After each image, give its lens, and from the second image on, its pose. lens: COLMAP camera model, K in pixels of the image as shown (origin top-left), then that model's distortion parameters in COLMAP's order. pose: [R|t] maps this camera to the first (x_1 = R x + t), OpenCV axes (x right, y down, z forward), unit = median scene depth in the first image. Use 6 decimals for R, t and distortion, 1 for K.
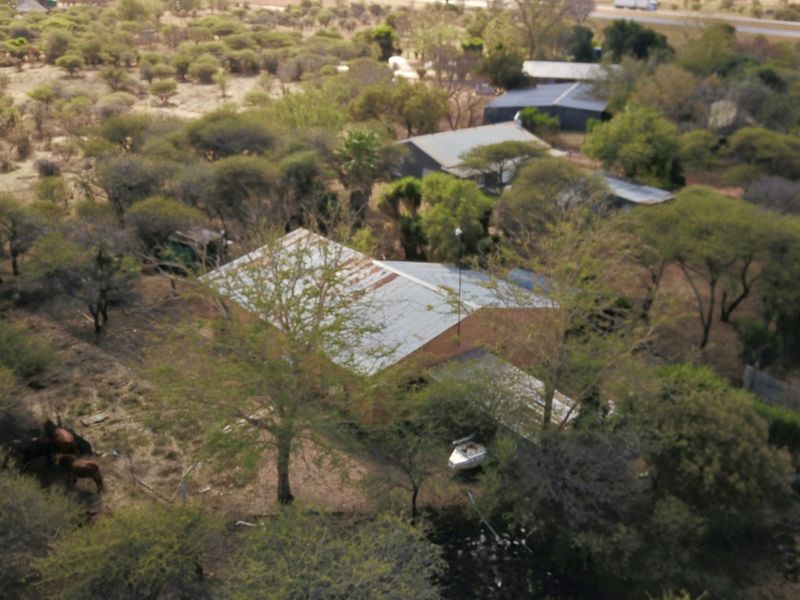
lens RADIAL K [[814.8, 0, 400.0], [0, 814.8, 300.0], [0, 0, 1]] dist [0.001298, -0.027329]
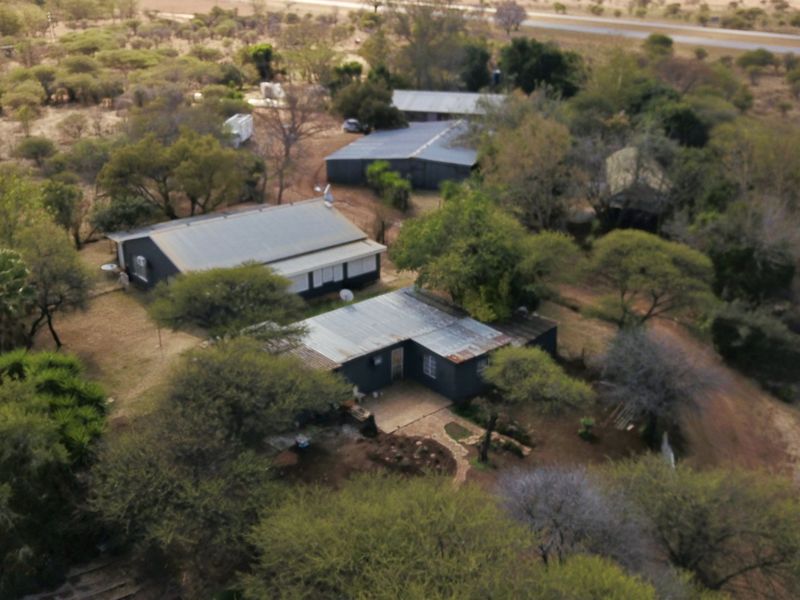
lens RADIAL K [[814.8, 0, 400.0], [0, 814.8, 300.0], [0, 0, 1]] dist [0.001298, -0.027329]
pose [[0.999122, -0.016484, 0.038526, 0.110221], [0.016586, 0.999860, -0.002330, -0.077158], [-0.038483, 0.002967, 0.999255, 0.173627]]
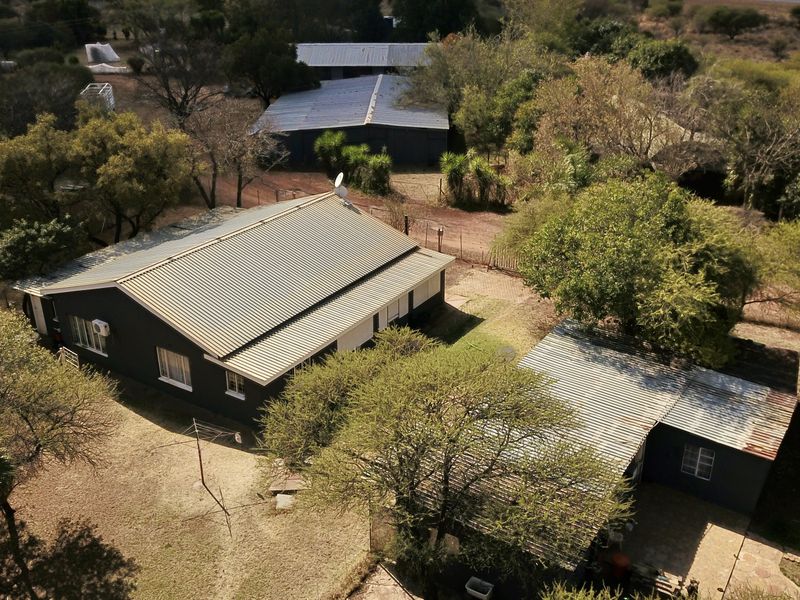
lens RADIAL K [[814.8, 0, 400.0], [0, 814.8, 300.0], [0, 0, 1]] dist [0.001298, -0.027329]
pose [[0.949705, -0.137965, 0.281115, 0.018927], [0.125198, 0.990131, 0.062972, -0.110577], [-0.287029, -0.024610, 0.957606, 0.315083]]
